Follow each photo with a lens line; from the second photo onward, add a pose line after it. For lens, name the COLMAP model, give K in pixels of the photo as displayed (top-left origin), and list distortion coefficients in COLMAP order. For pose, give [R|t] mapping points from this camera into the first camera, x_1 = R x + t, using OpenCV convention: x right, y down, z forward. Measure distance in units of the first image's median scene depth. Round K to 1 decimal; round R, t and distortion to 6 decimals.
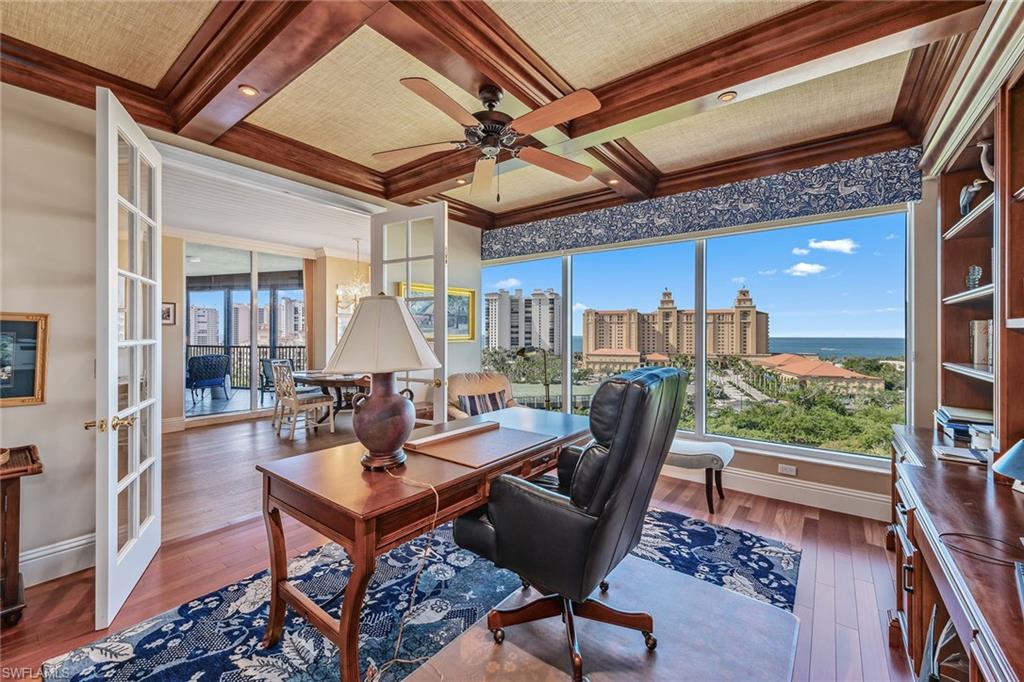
lens RADIAL K [[407.3, 0, 505.0], [0, 407.3, 348.9], [0, 0, 1]] dist [0.016896, -0.000117]
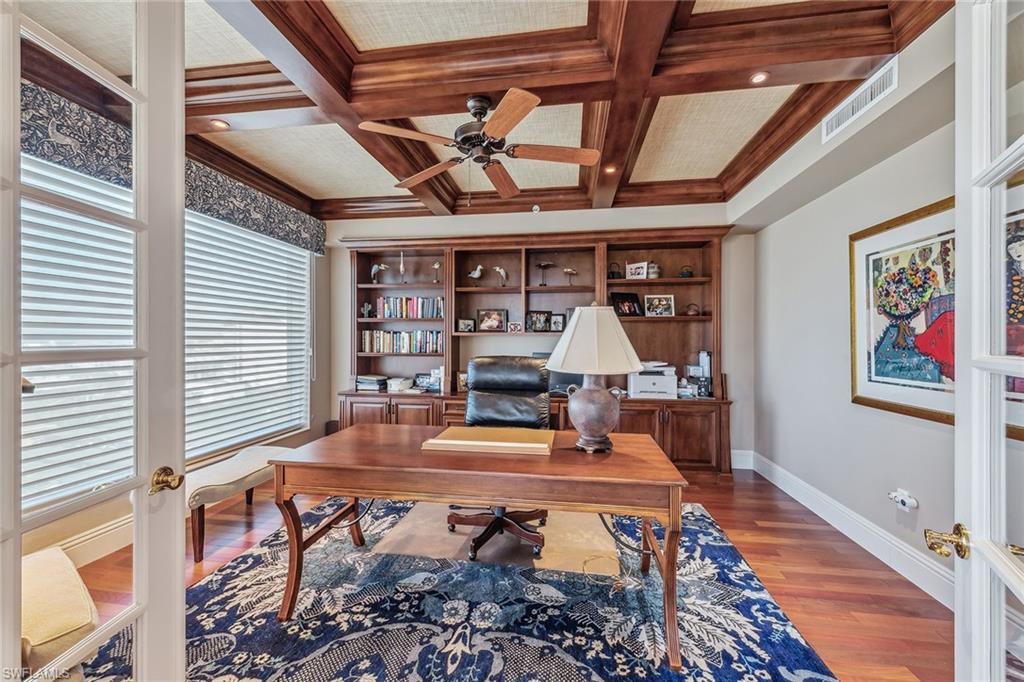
lens RADIAL K [[407.3, 0, 514.2], [0, 407.3, 340.7], [0, 0, 1]] dist [0.016896, -0.000117]
pose [[-0.498046, -0.006411, 0.867127, -0.972926], [0.030481, 0.999225, 0.024895, -0.045903], [-0.866615, 0.038830, -0.497464, 1.427343]]
